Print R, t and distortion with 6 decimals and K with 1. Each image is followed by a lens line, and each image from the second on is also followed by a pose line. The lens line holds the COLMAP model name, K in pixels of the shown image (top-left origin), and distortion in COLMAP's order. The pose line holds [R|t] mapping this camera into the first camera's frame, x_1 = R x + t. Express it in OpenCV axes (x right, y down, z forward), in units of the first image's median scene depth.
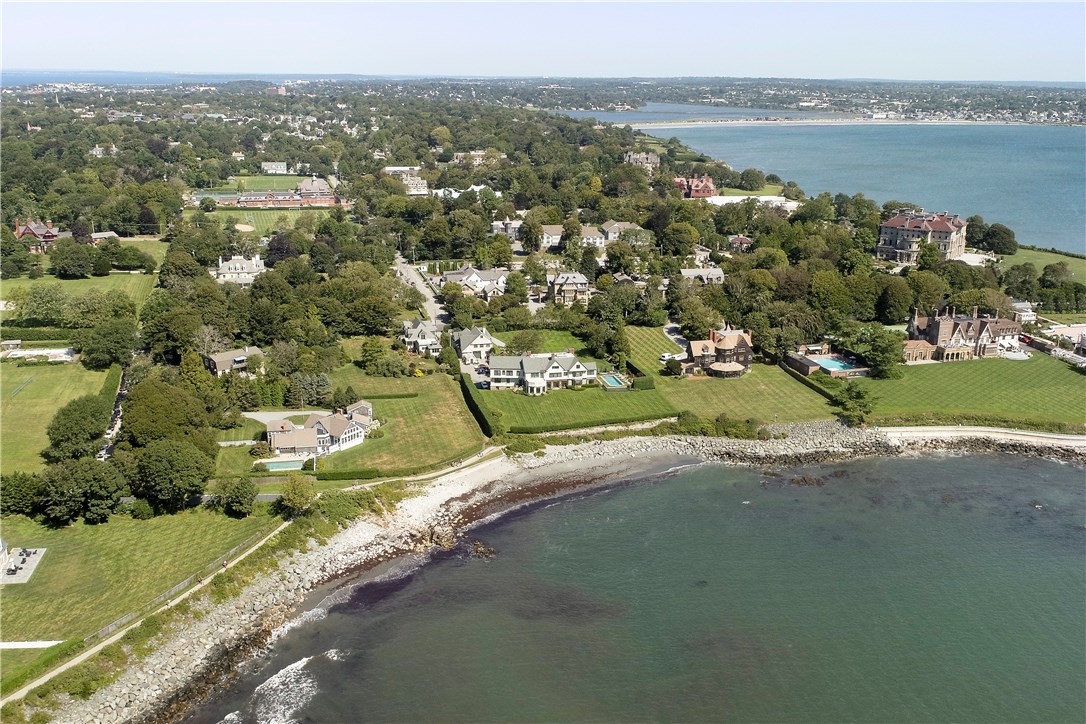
lens RADIAL K [[1287.4, 0, 543.0], [0, 1287.4, 362.0], [0, 0, 1]] dist [-0.013334, -0.015971]
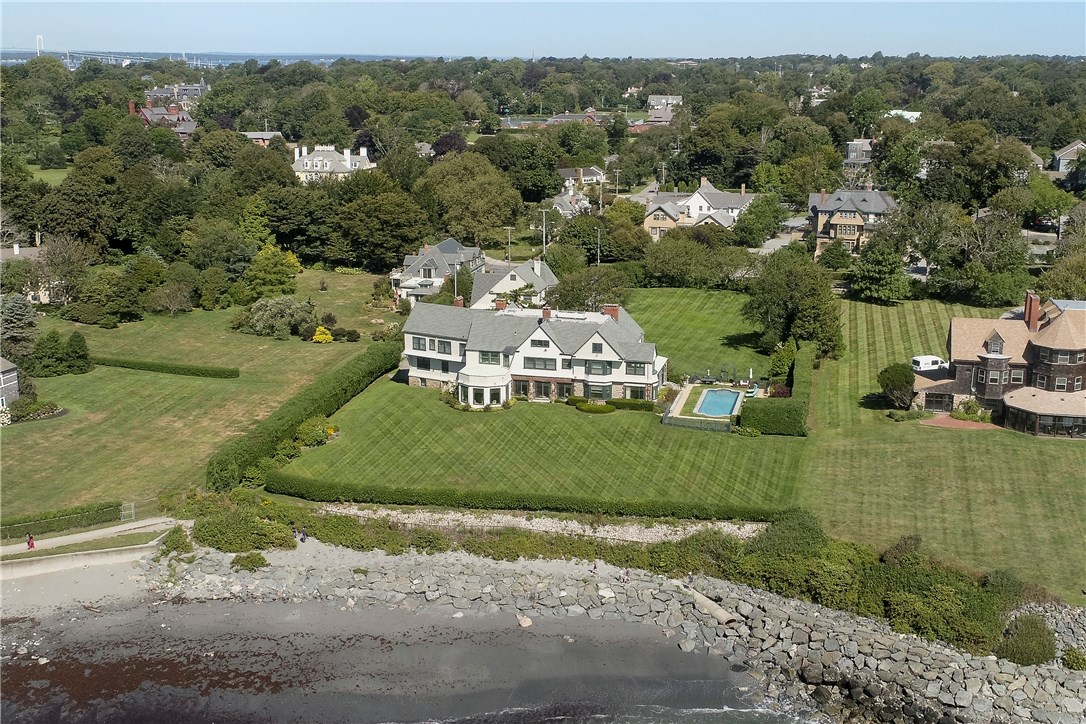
lens RADIAL K [[1287.4, 0, 543.0], [0, 1287.4, 362.0], [0, 0, 1]] dist [-0.013334, -0.015971]
pose [[0.863714, 0.102857, -0.493374, 0.197120], [-0.122073, 0.992498, -0.006791, 0.012036], [0.488974, 0.066093, 0.869791, 0.667754]]
